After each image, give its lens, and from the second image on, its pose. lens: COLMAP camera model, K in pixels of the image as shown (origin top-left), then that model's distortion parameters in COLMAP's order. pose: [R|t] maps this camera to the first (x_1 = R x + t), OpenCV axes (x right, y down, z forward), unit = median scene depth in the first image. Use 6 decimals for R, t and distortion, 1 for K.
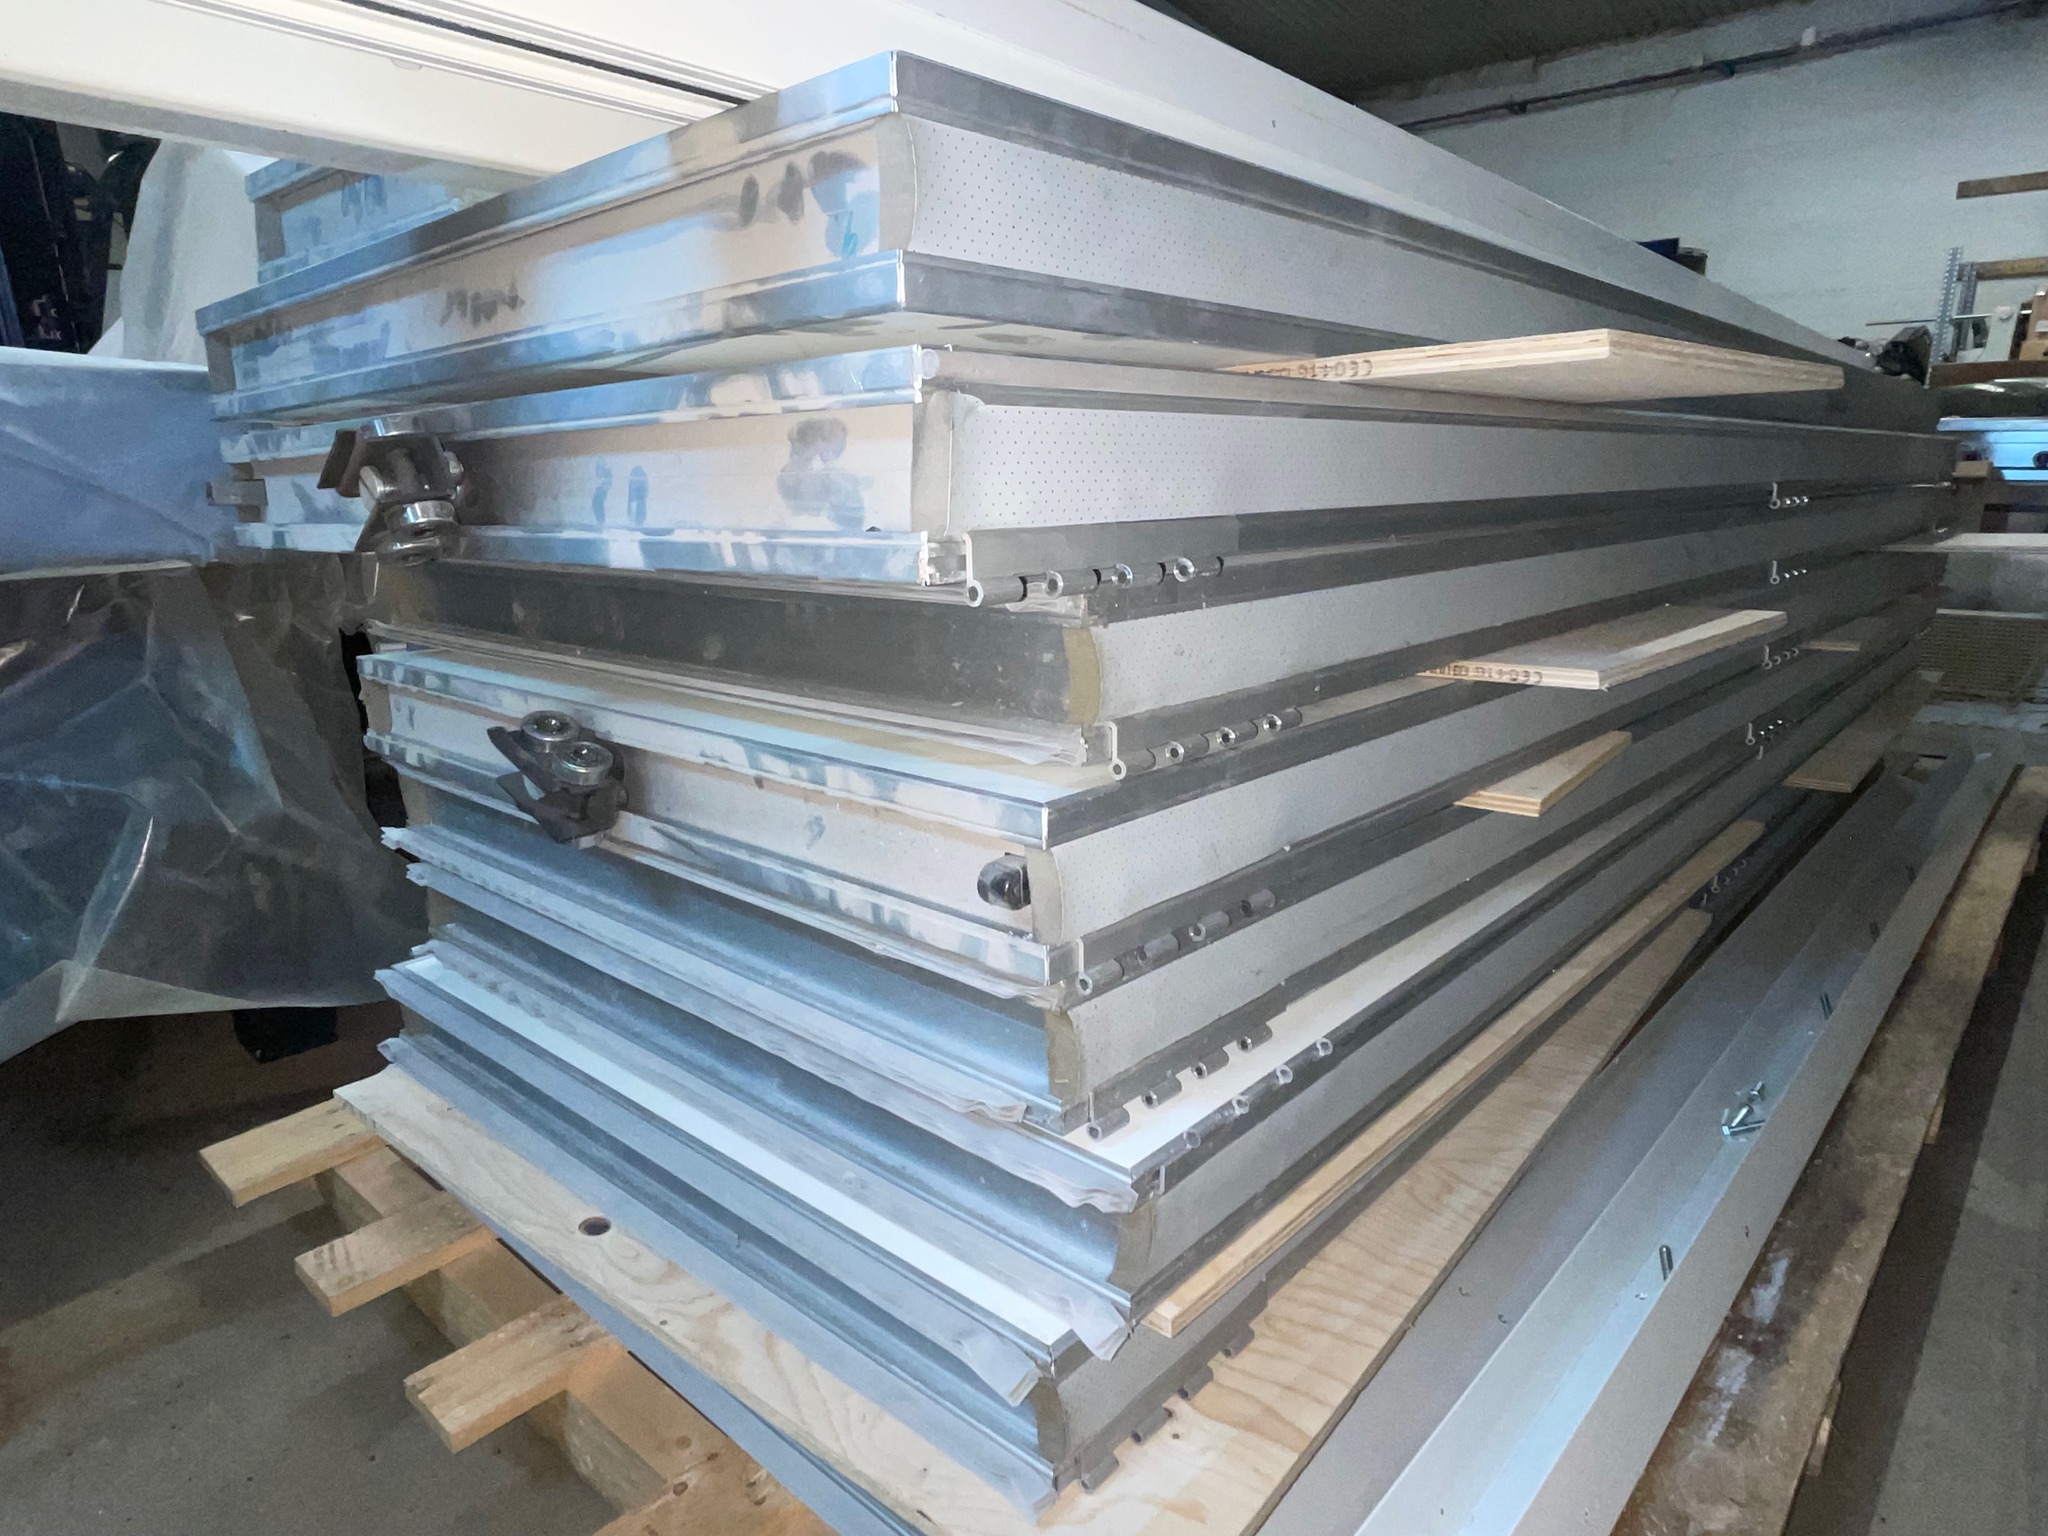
lens RADIAL K [[1219.8, 0, 1021.6], [0, 1219.8, 769.7], [0, 0, 1]] dist [0.008179, 0.004593]
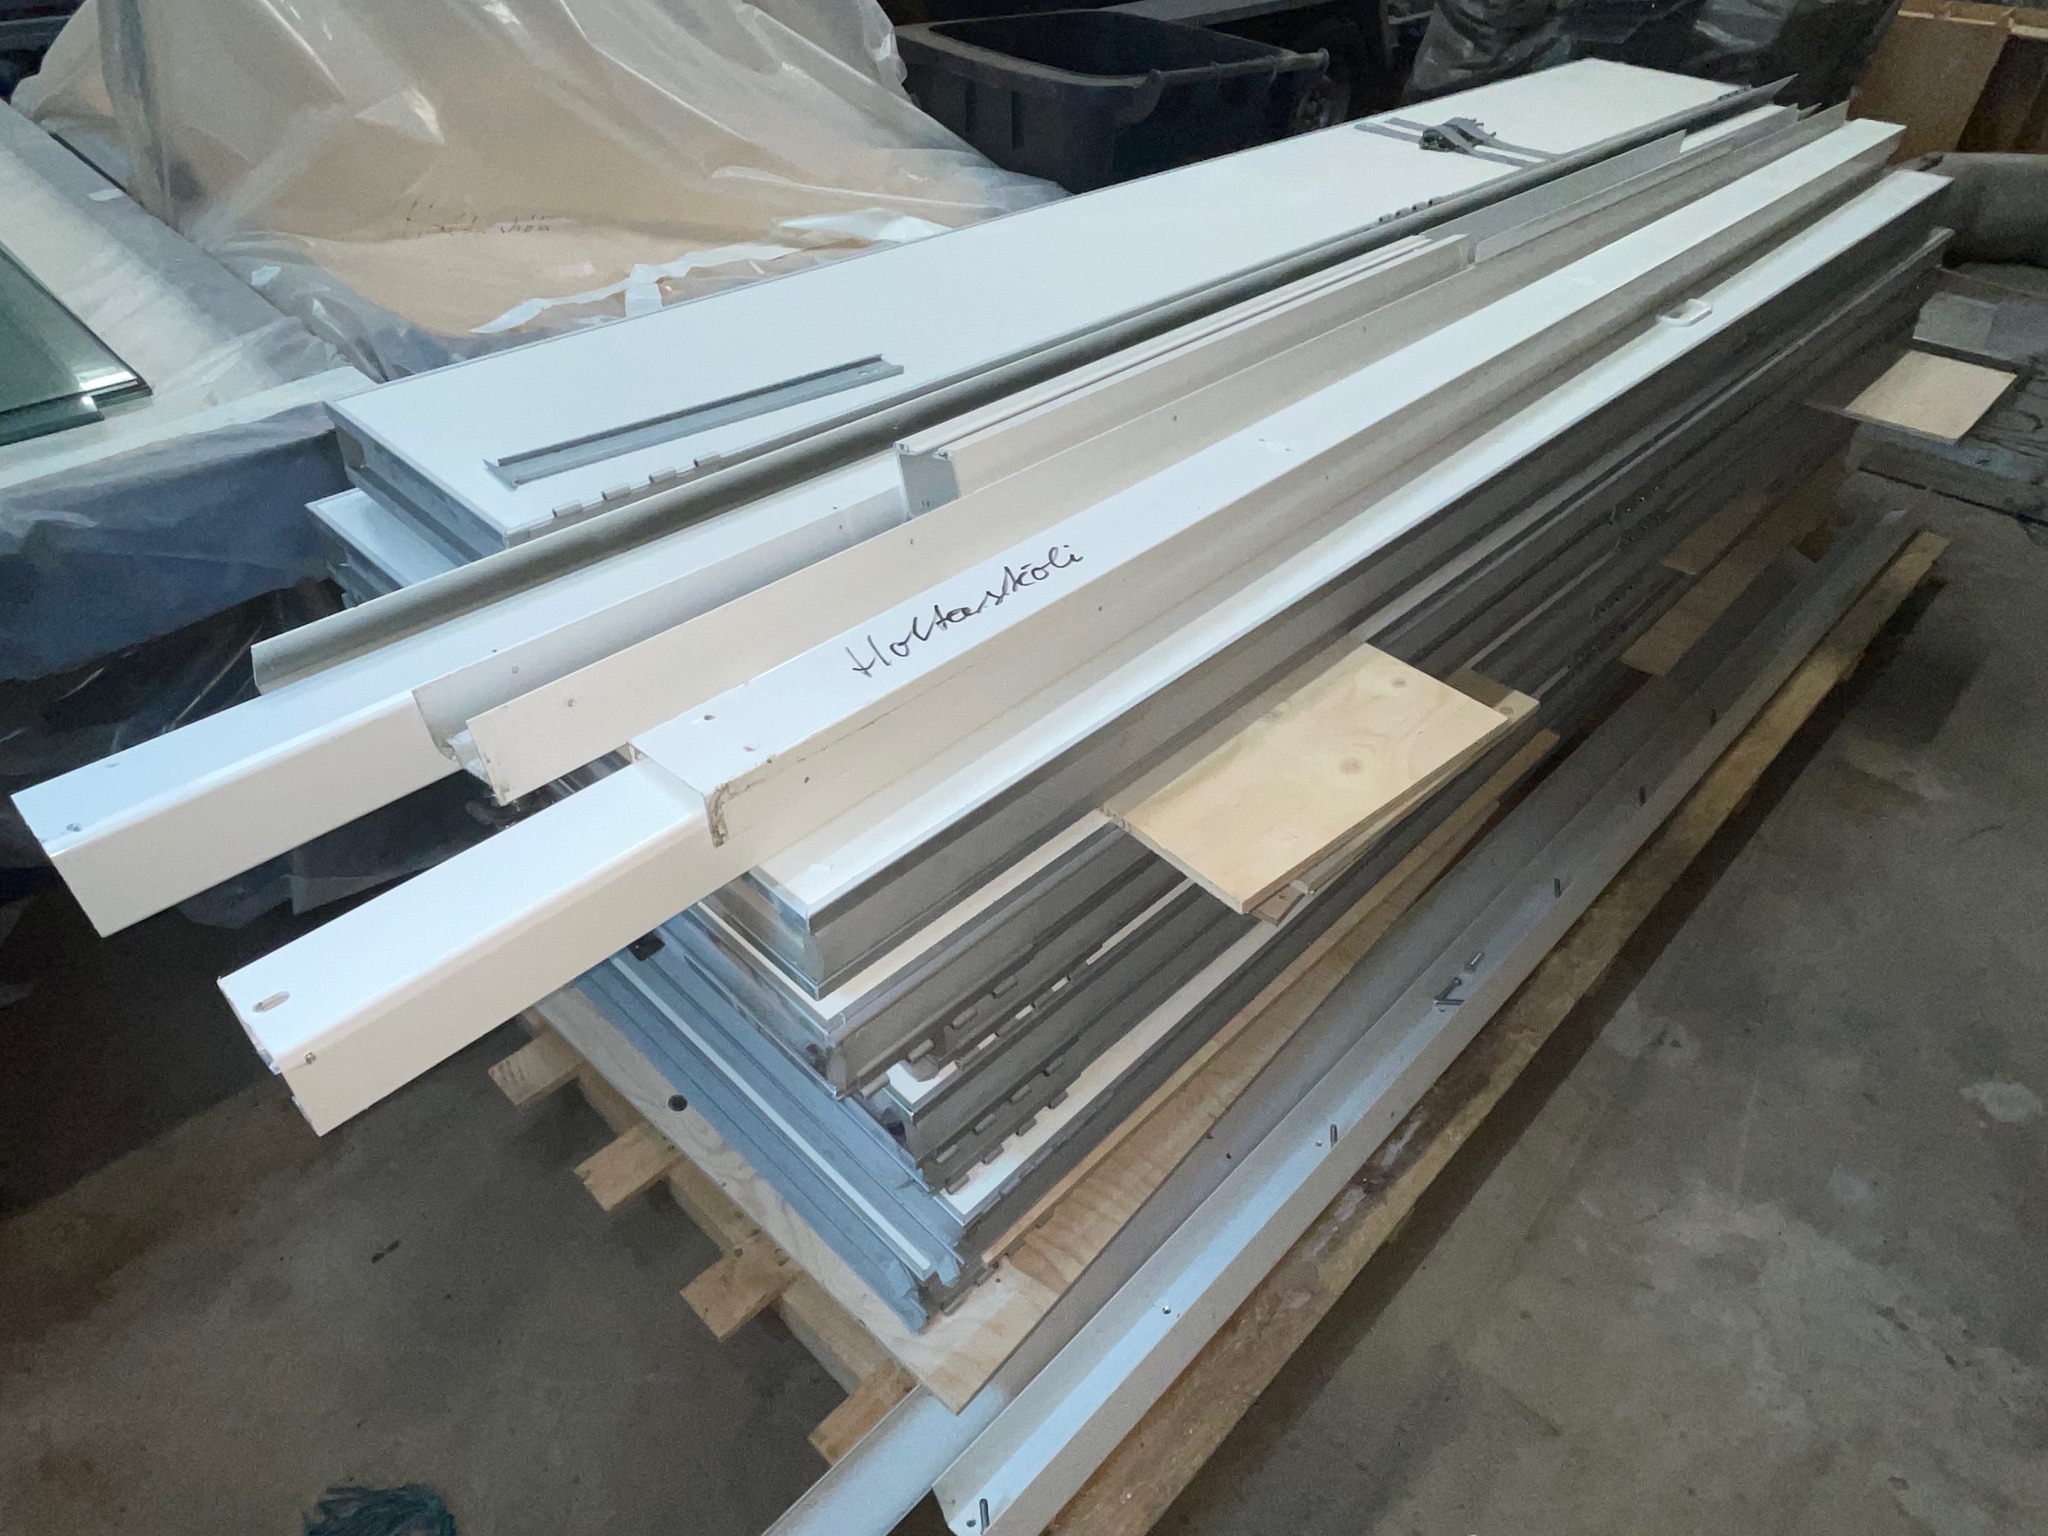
lens RADIAL K [[1219.8, 0, 1024.5], [0, 1219.8, 767.5], [0, 0, 1]] dist [0.008179, 0.004593]
pose [[0.998971, 0.044921, -0.006250, 0.105404], [-0.038122, 0.906321, 0.420866, -0.720766], [0.024571, -0.420195, 0.907101, -0.283125]]
